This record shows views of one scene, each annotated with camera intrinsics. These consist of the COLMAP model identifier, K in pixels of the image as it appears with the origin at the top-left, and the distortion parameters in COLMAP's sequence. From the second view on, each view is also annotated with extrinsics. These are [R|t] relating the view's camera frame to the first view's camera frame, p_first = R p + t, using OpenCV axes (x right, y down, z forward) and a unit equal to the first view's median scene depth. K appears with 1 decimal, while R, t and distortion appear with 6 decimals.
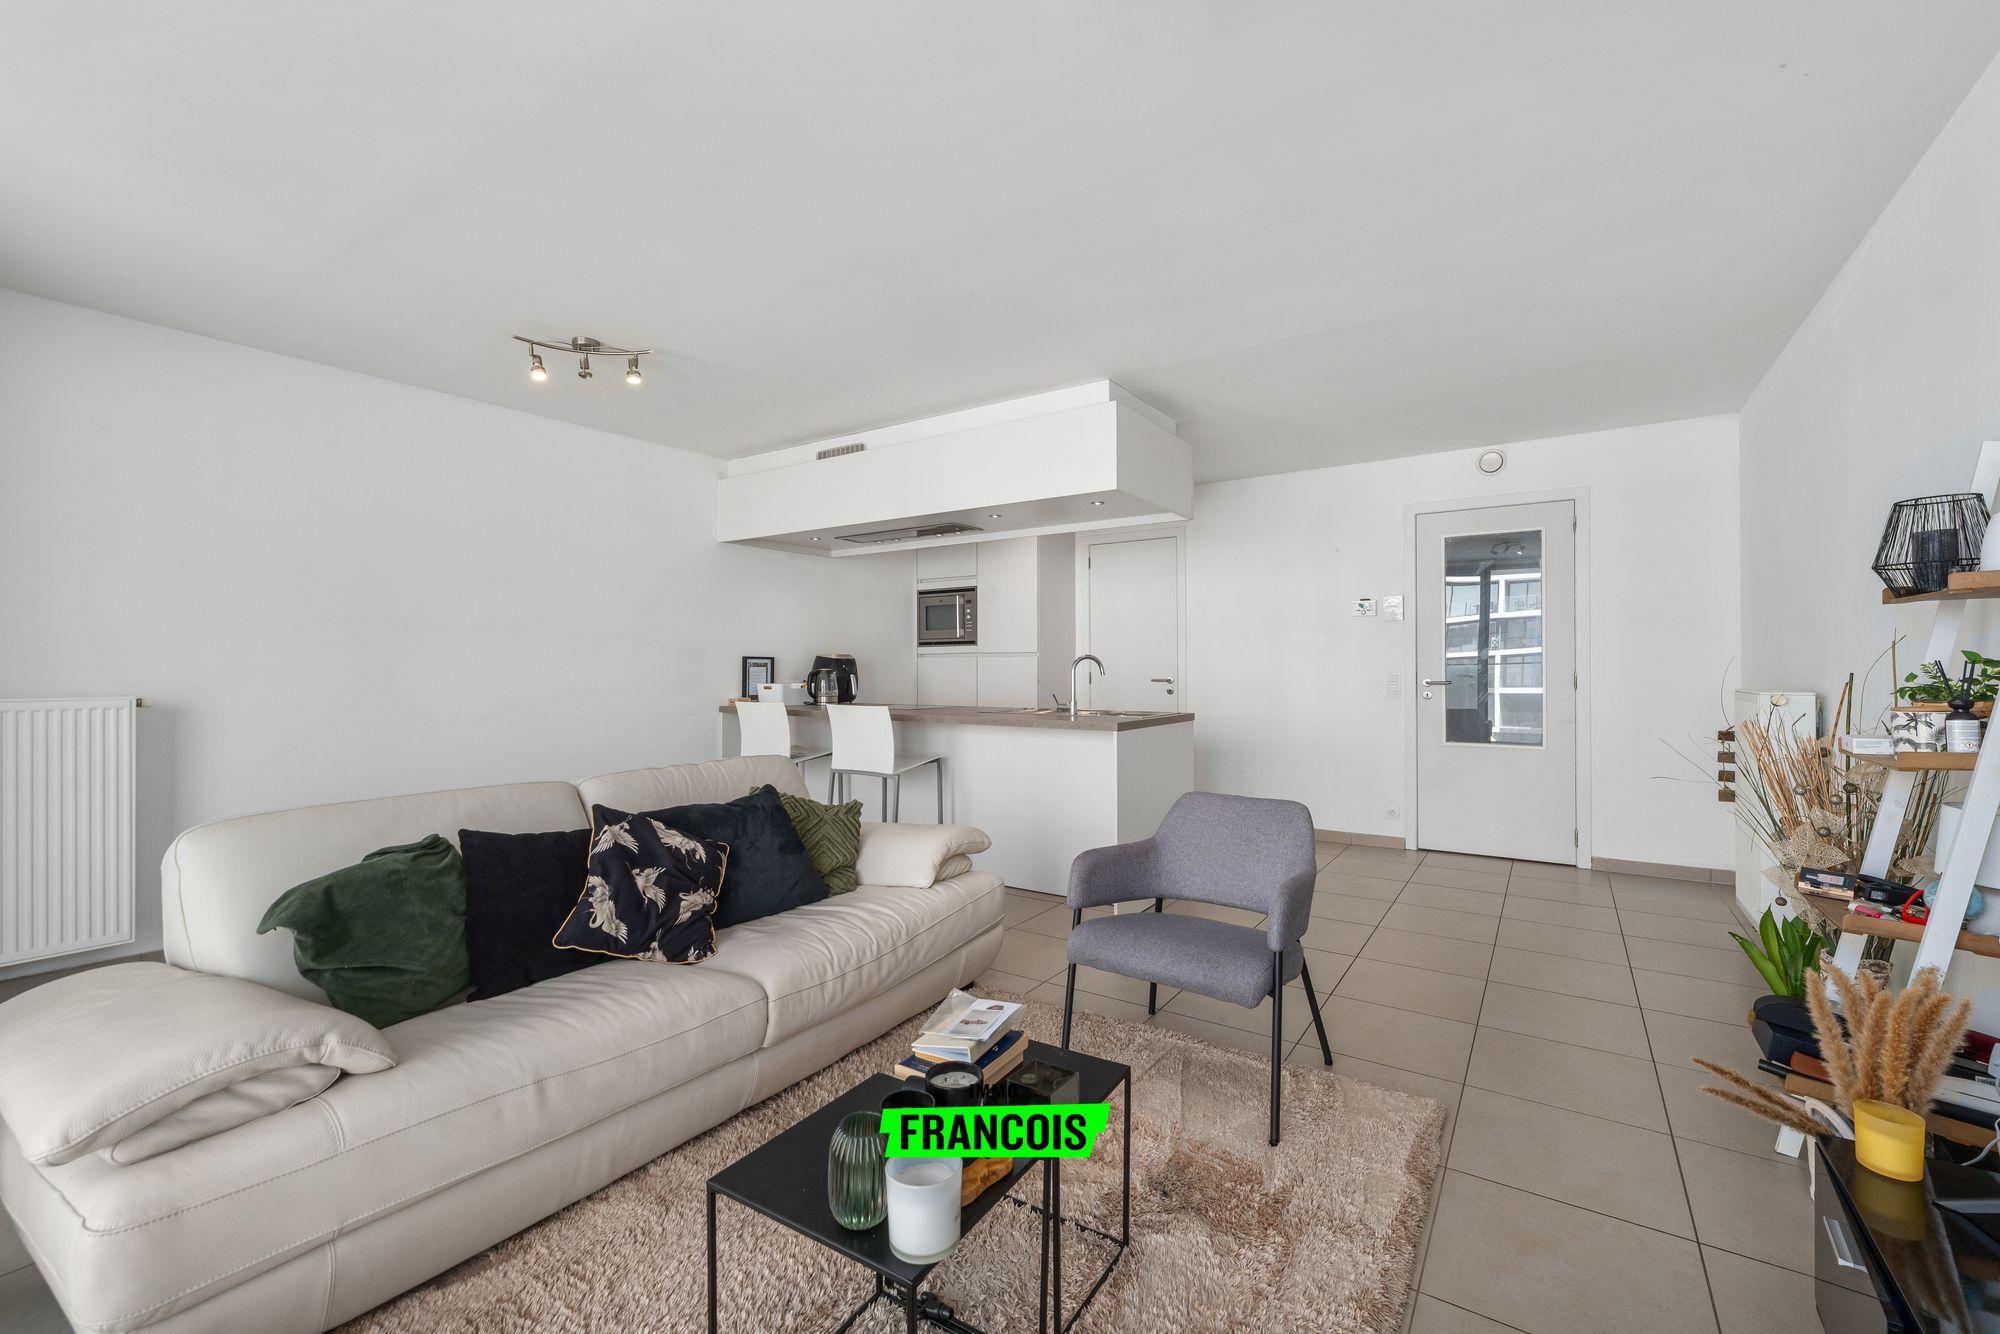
lens RADIAL K [[827.2, 0, 1000.0], [0, 827.2, 667.0], [0, 0, 1]] dist [0.000651, 0.000045]
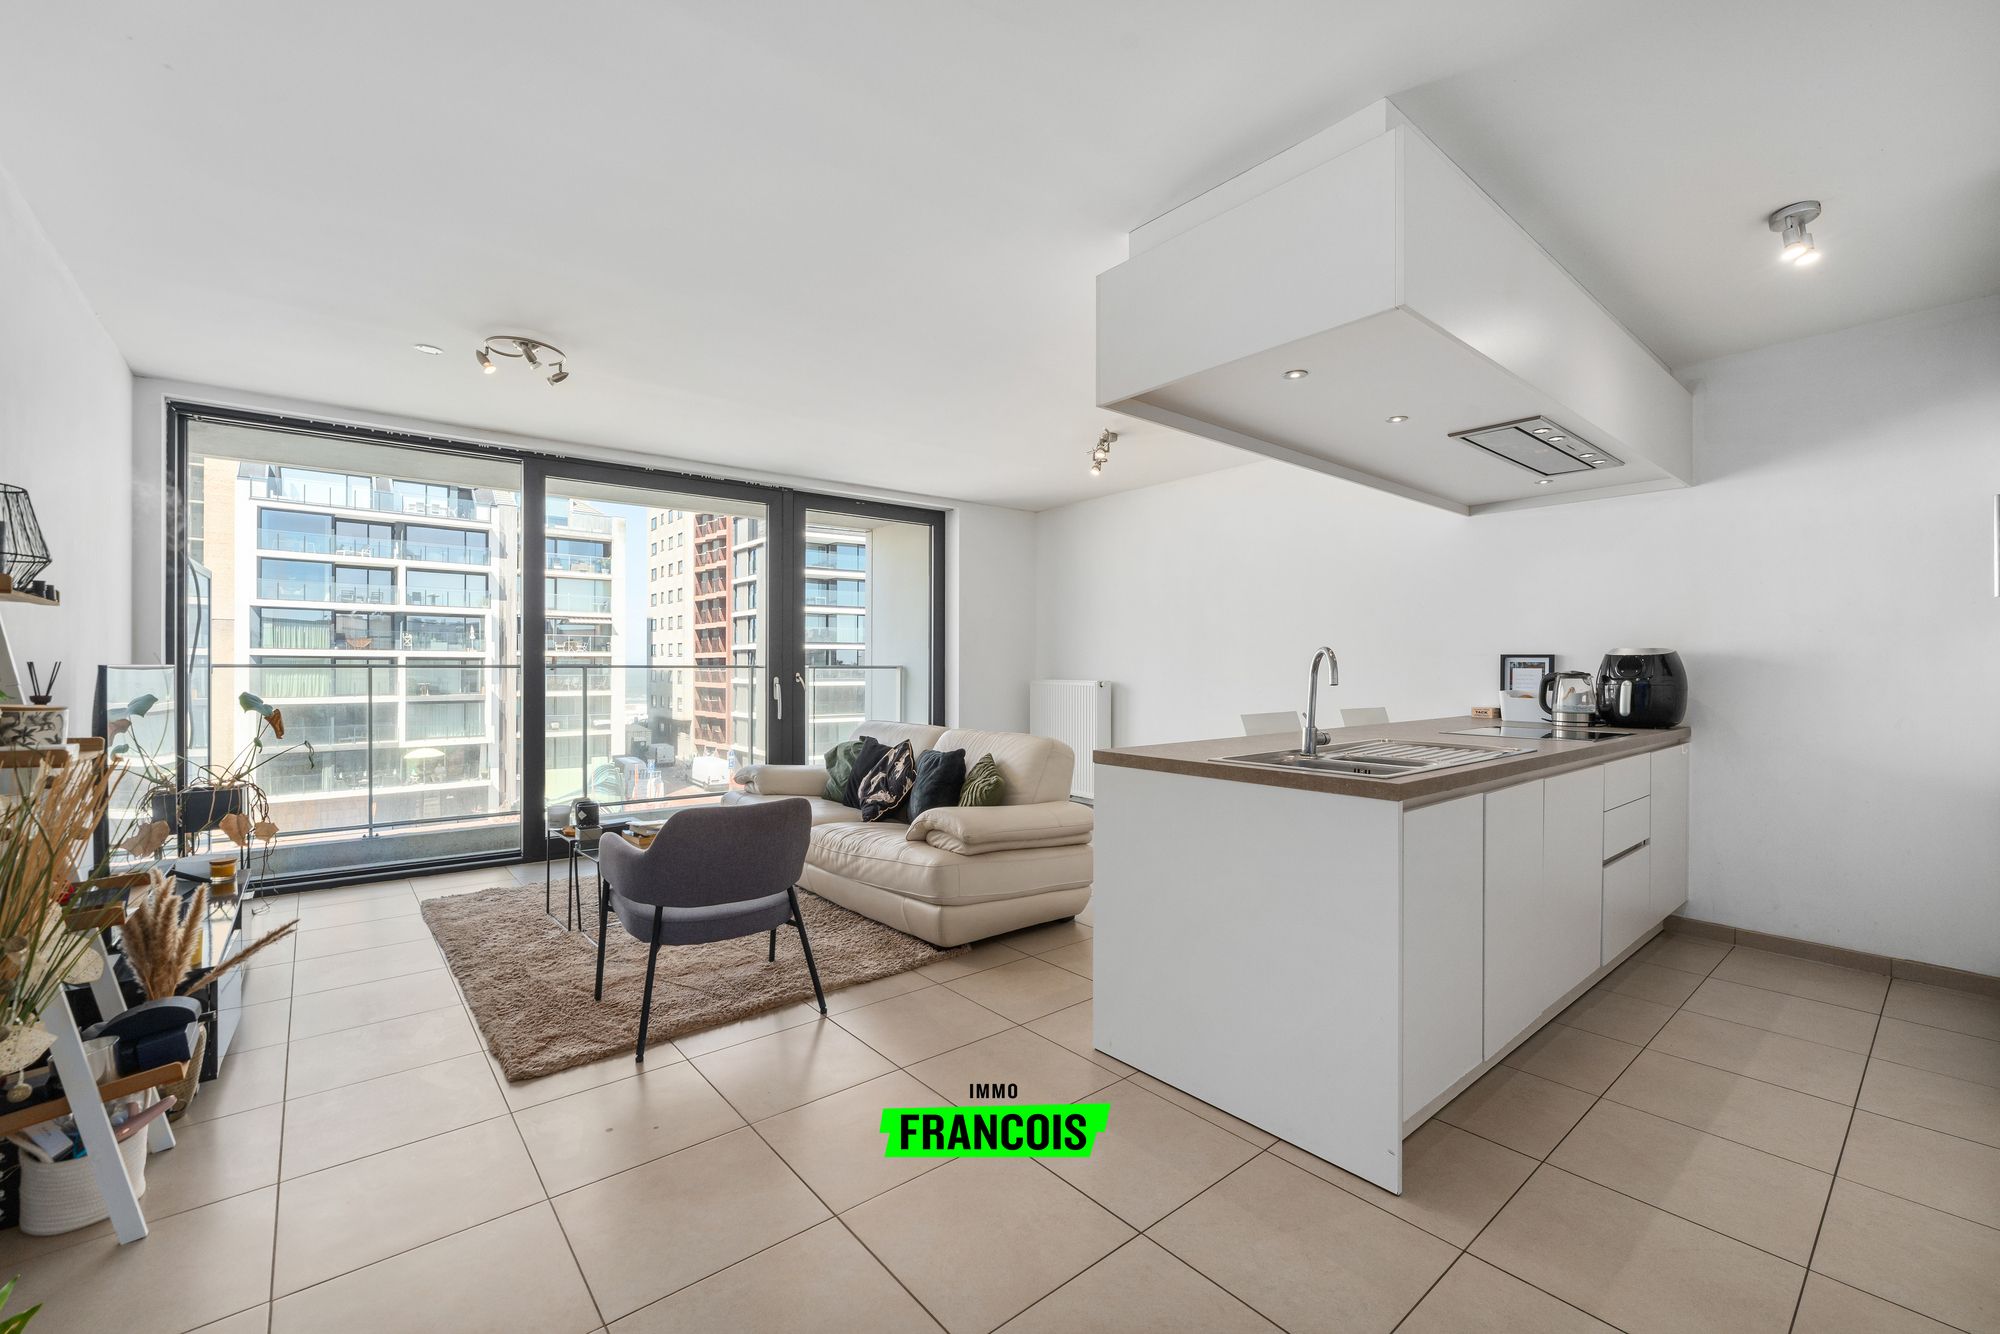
lens RADIAL K [[824.8, 0, 1000.0], [0, 824.8, 667.0], [0, 0, 1]] dist [0.001443, 0.000202]
pose [[-0.281250, 0.000243, -0.959635, 0.867917], [-0.003269, 0.999994, 0.001211, -0.000622], [0.959629, 0.003478, -0.281247, 1.190651]]
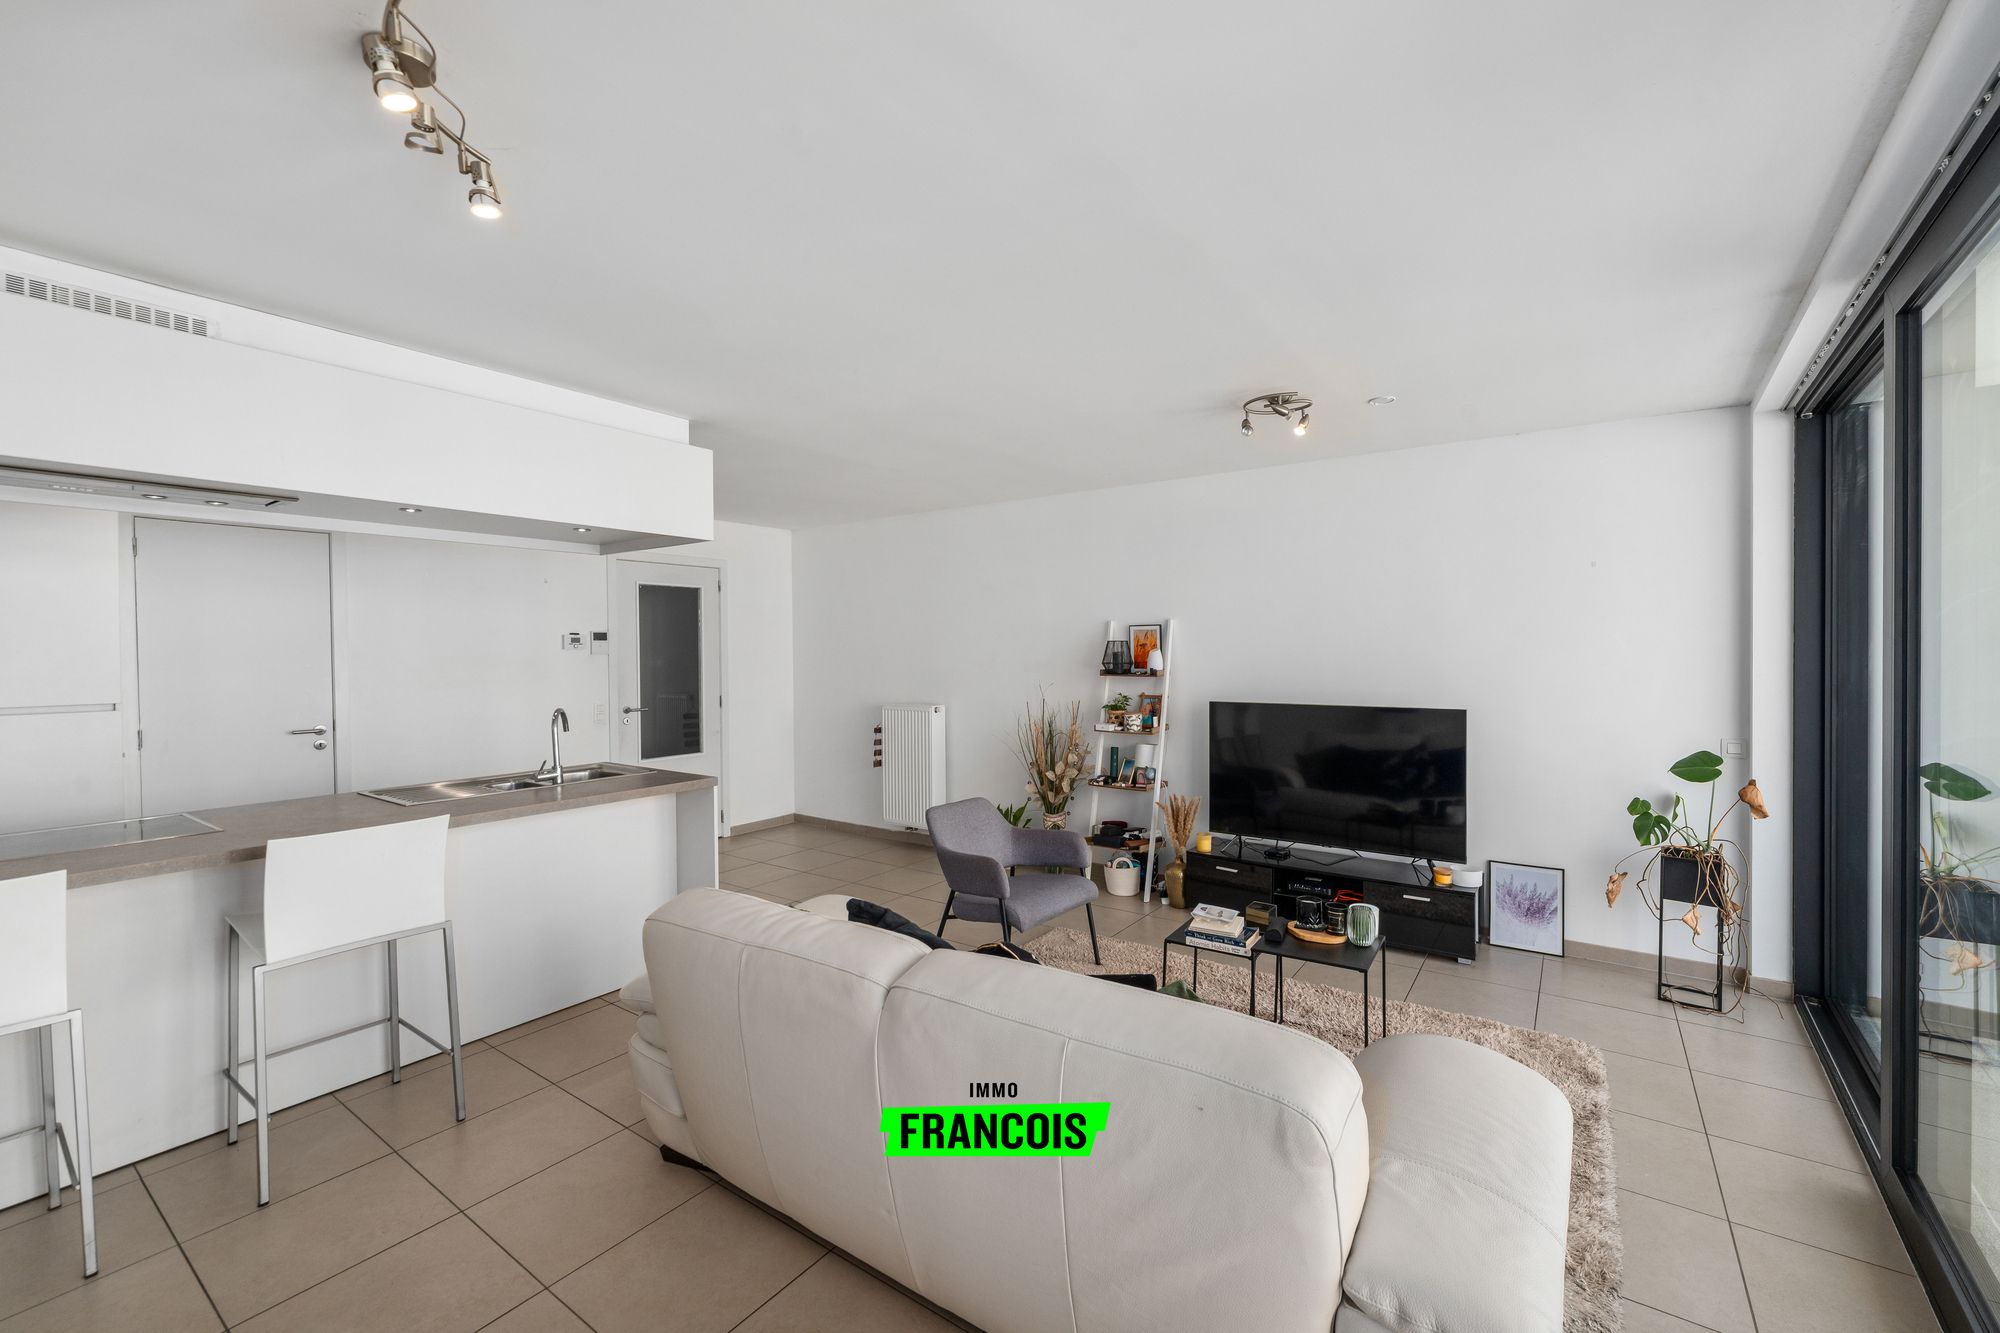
lens RADIAL K [[816.8, 0, 1036.8], [0, 816.8, 658.4], [0, 0, 1]] dist [-0.000380, -0.000042]
pose [[-0.003010, -0.010730, 0.999938, -0.884196], [0.007058, 0.999917, 0.010751, -0.088244], [-0.999971, 0.007090, -0.002934, 0.656031]]
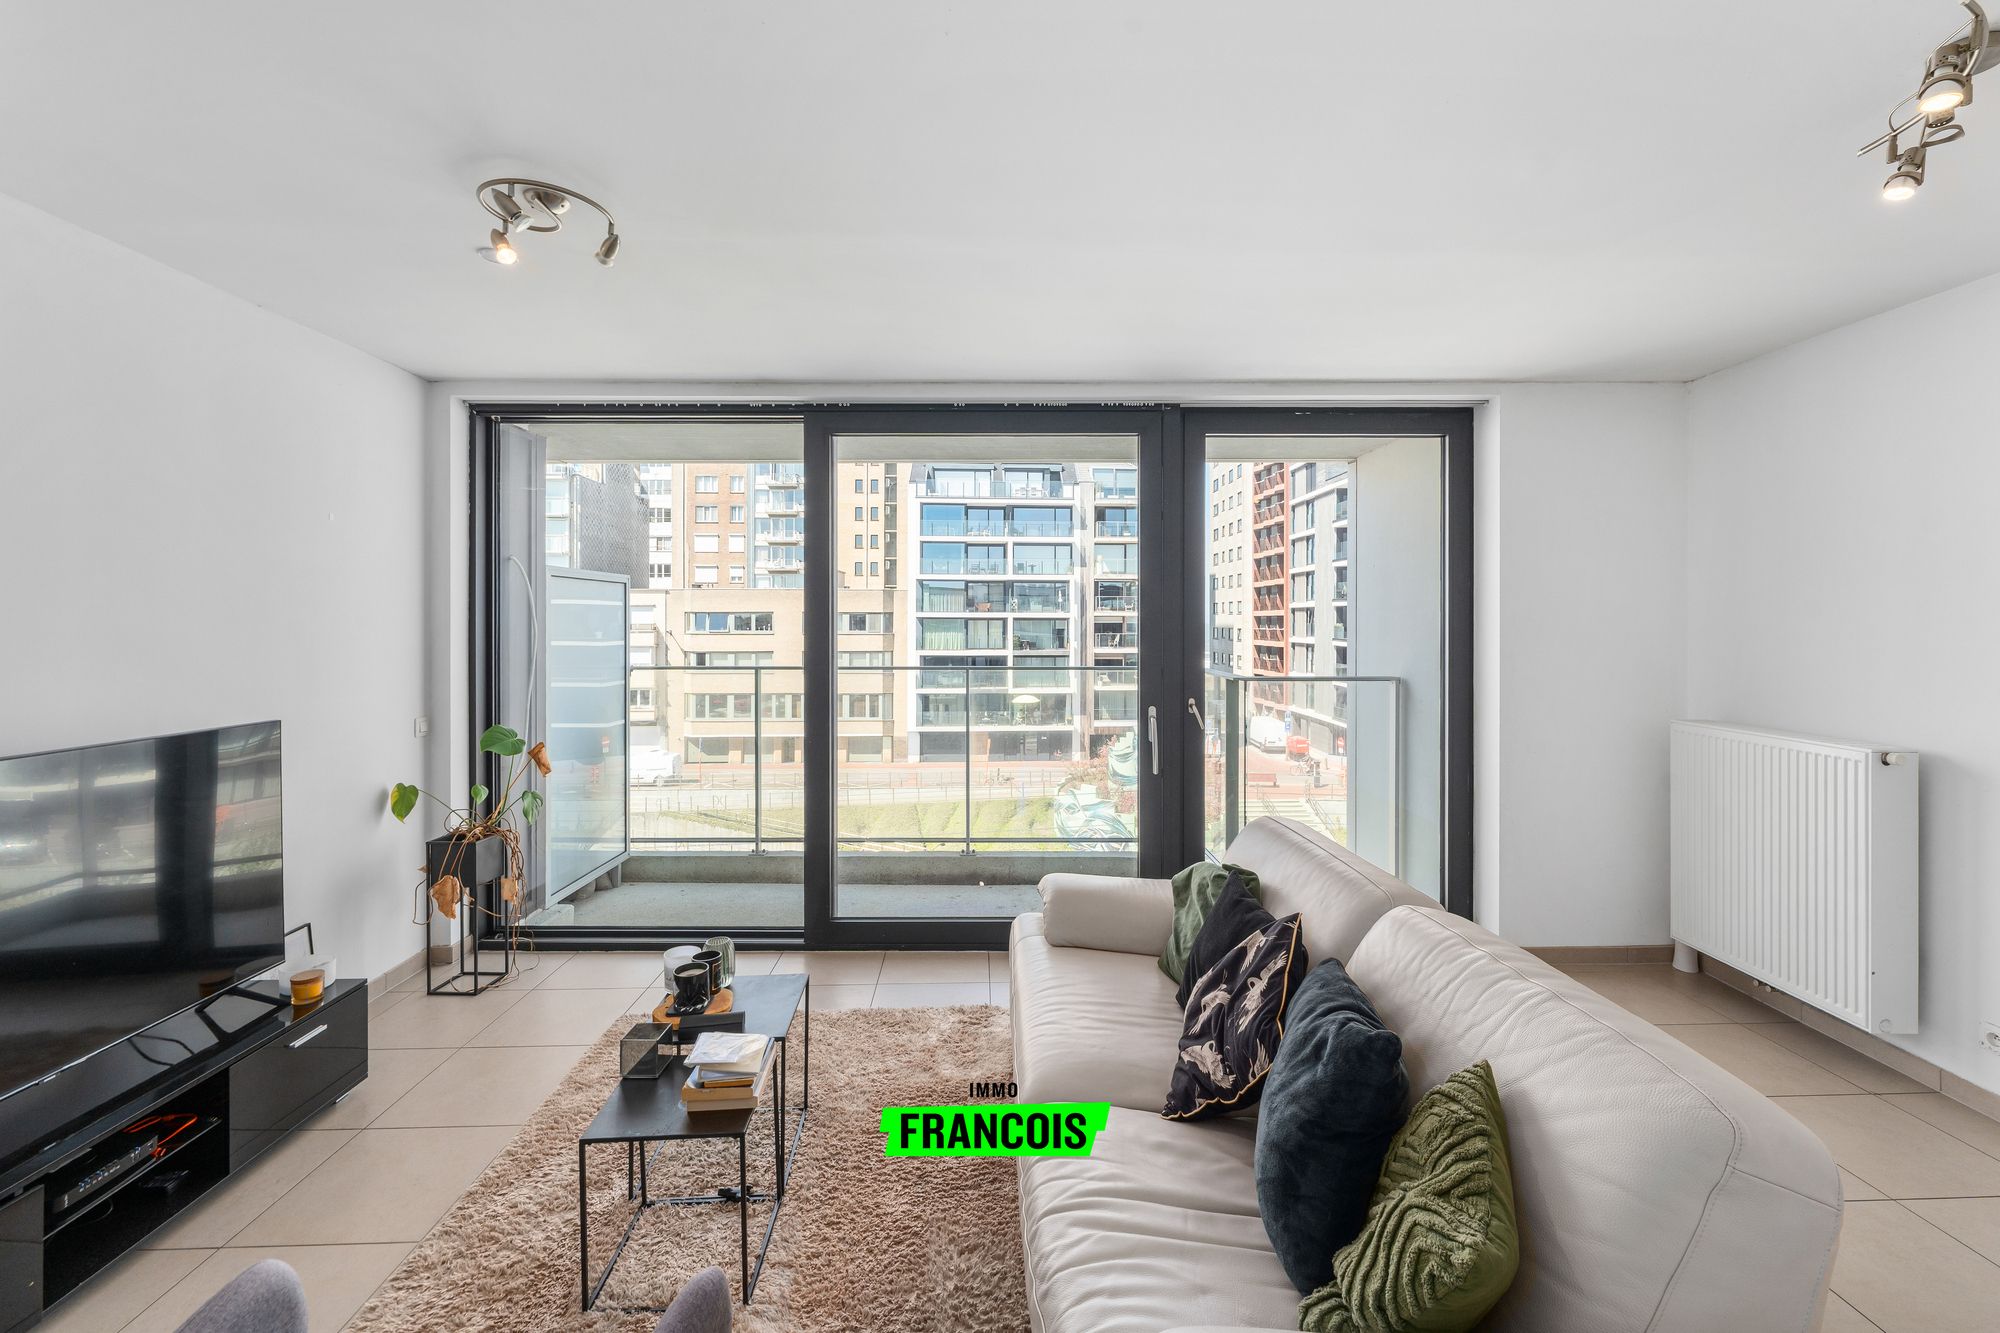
lens RADIAL K [[832.3, 0, 1003.5], [0, 832.3, 621.3], [0, 0, 1]] dist [-0.001217, -0.000262]
pose [[-0.807258, -0.000473, -0.590199, 0.165347], [-0.001122, 0.999999, 0.000734, -0.086918], [0.590198, 0.001255, -0.807257, 1.031096]]
